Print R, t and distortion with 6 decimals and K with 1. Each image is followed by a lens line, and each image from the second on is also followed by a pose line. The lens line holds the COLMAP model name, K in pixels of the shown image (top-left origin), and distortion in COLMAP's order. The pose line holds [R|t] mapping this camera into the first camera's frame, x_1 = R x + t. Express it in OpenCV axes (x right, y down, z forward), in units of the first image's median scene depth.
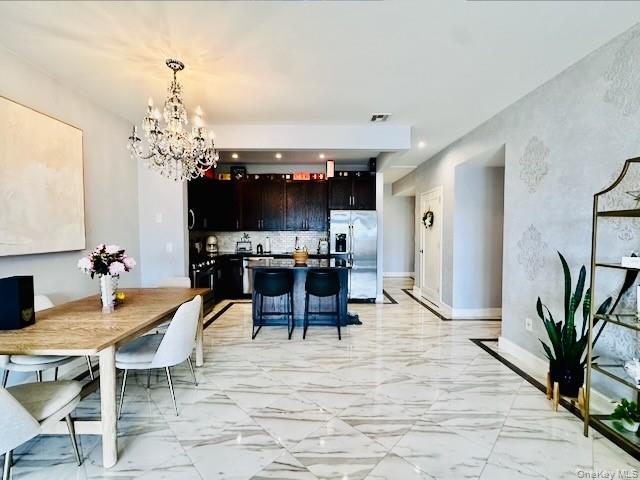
lens RADIAL K [[254.1, 0, 324.4], [0, 254.1, 242.9], [0, 0, 1]] dist [-0.006828, 0.000557]
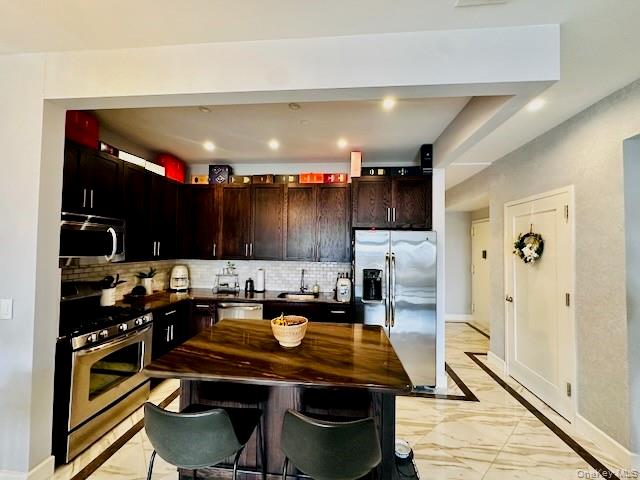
lens RADIAL K [[254.1, 0, 327.0], [0, 254.1, 241.1], [0, 0, 1]] dist [-0.006828, 0.000557]
pose [[0.996393, 0.011633, -0.084055, 0.007102], [-0.018363, 0.996646, -0.079744, -0.051423], [0.082845, 0.081000, 0.993265, 0.389199]]
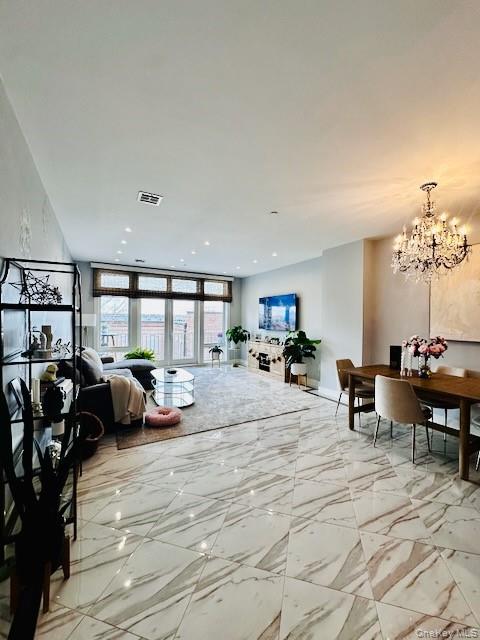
lens RADIAL K [[254.1, 0, 239.9], [0, 254.1, 318.6], [0, 0, 1]] dist [-0.006828, 0.000557]
pose [[-0.868316, -0.011117, -0.495886, 0.305652], [-0.033630, 0.998768, 0.036496, -0.038260], [0.494870, 0.048367, -0.867620, 0.654254]]
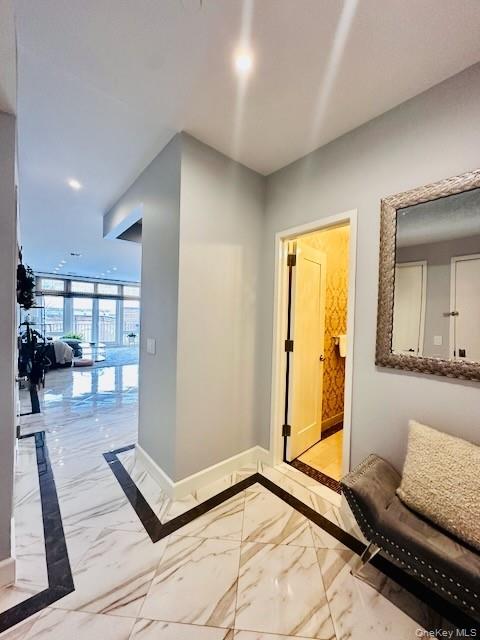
lens RADIAL K [[254.1, 0, 240.0], [0, 254.1, 321.0], [0, 0, 1]] dist [-0.006828, 0.000557]
pose [[-0.756437, -0.005280, -0.654045, 0.385912], [-0.051896, 0.997299, 0.051969, -0.068582], [0.652004, 0.073253, -0.754669, 1.443504]]
